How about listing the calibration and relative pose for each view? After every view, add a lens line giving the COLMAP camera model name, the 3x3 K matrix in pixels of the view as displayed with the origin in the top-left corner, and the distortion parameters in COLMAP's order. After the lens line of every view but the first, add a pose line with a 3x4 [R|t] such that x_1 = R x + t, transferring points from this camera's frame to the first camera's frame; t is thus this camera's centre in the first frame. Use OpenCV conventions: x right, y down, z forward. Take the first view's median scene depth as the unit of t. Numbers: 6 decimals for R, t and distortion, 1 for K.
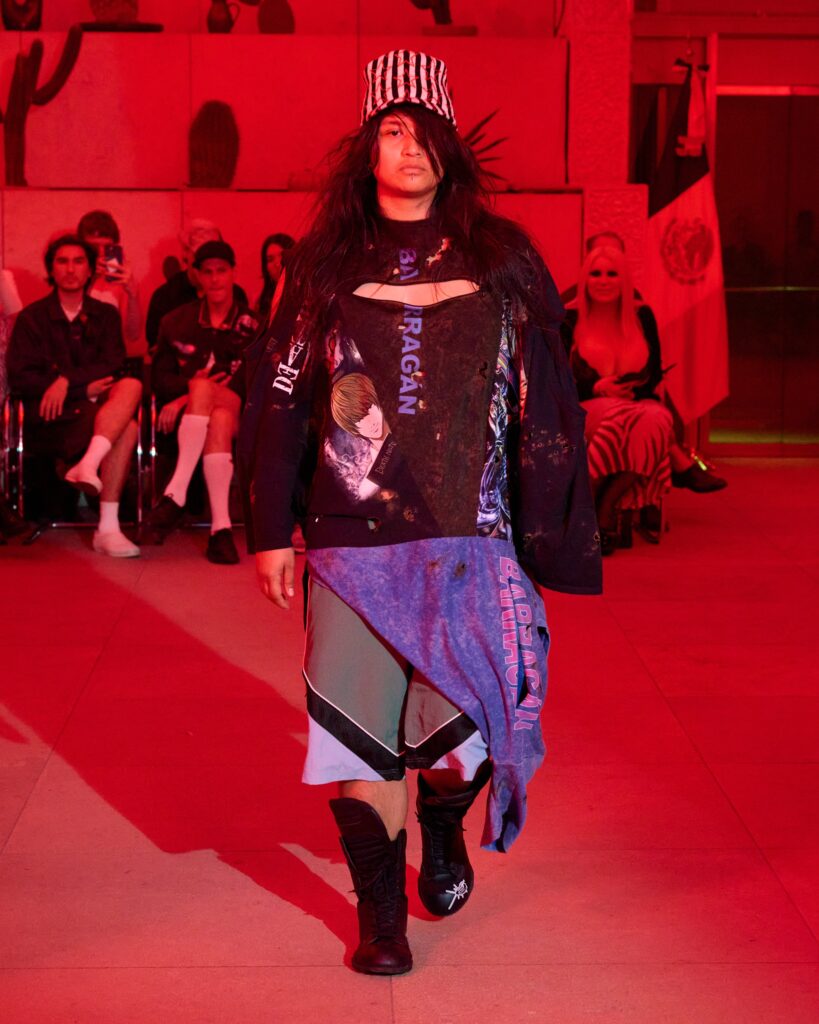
lens RADIAL K [[2183.7, 0, 411.3], [0, 2183.7, 540.6], [0, 0, 1]] dist [-0.036451, 0.272738]
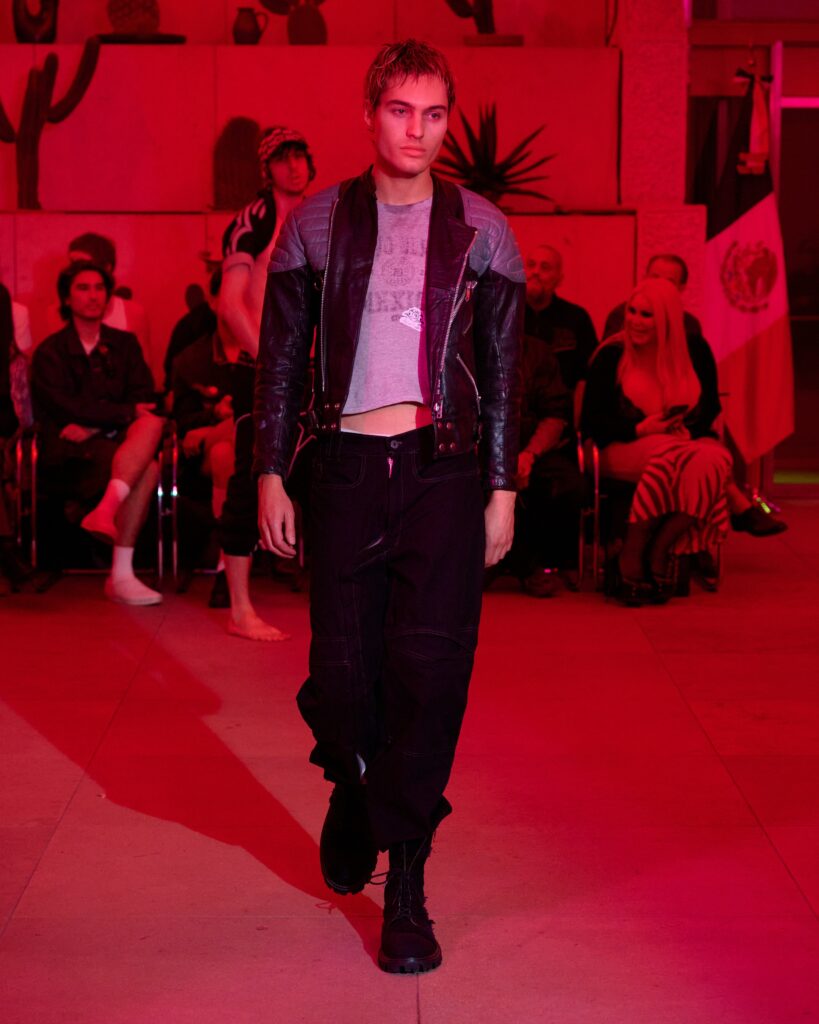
lens RADIAL K [[2570.5, 0, 424.1], [0, 2570.5, 570.6], [0, 0, 1]] dist [-0.012573, 0.377880]
pose [[0.999529, 0.000607, -0.030687, 0.022046], [-0.001012, 0.999913, -0.013177, 0.006853], [0.030676, 0.013202, 0.999442, -0.094868]]
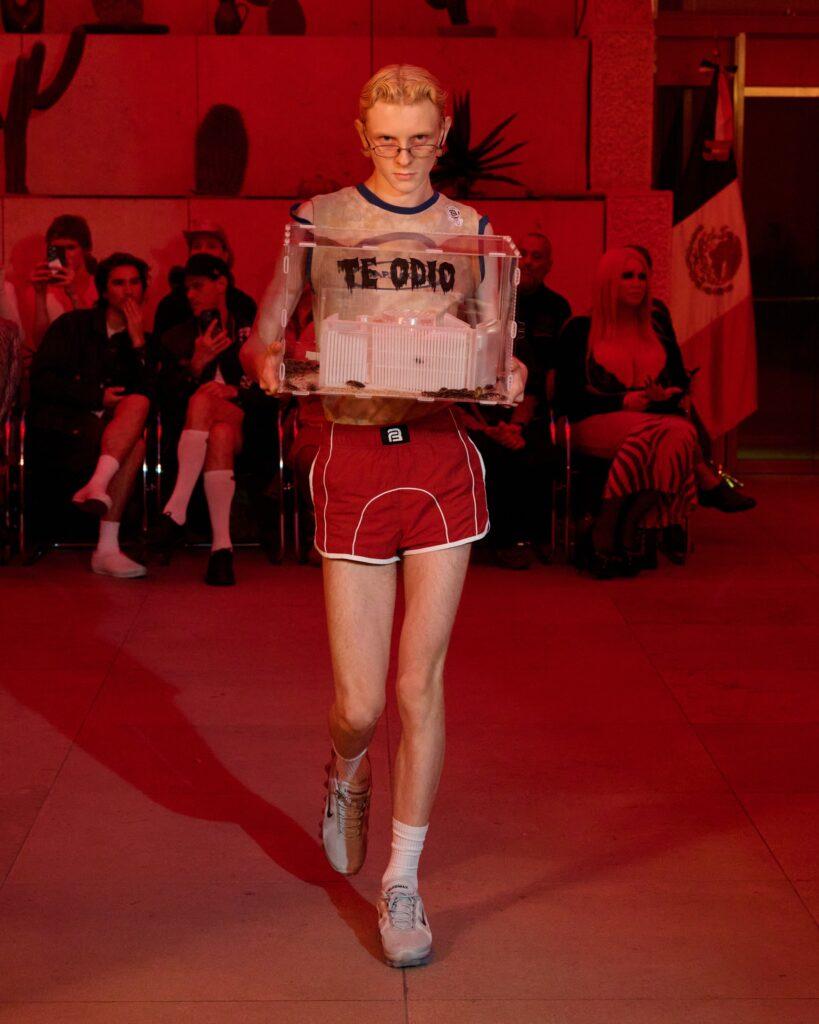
lens RADIAL K [[2045.8, 0, 414.0], [0, 2045.8, 562.2], [0, 0, 1]] dist [-0.026854, 0.161914]
pose [[0.999853, -0.000299, -0.017141, 0.009798], [0.000349, 0.999996, 0.002916, -0.002137], [0.017141, -0.002921, 0.999849, 0.097696]]
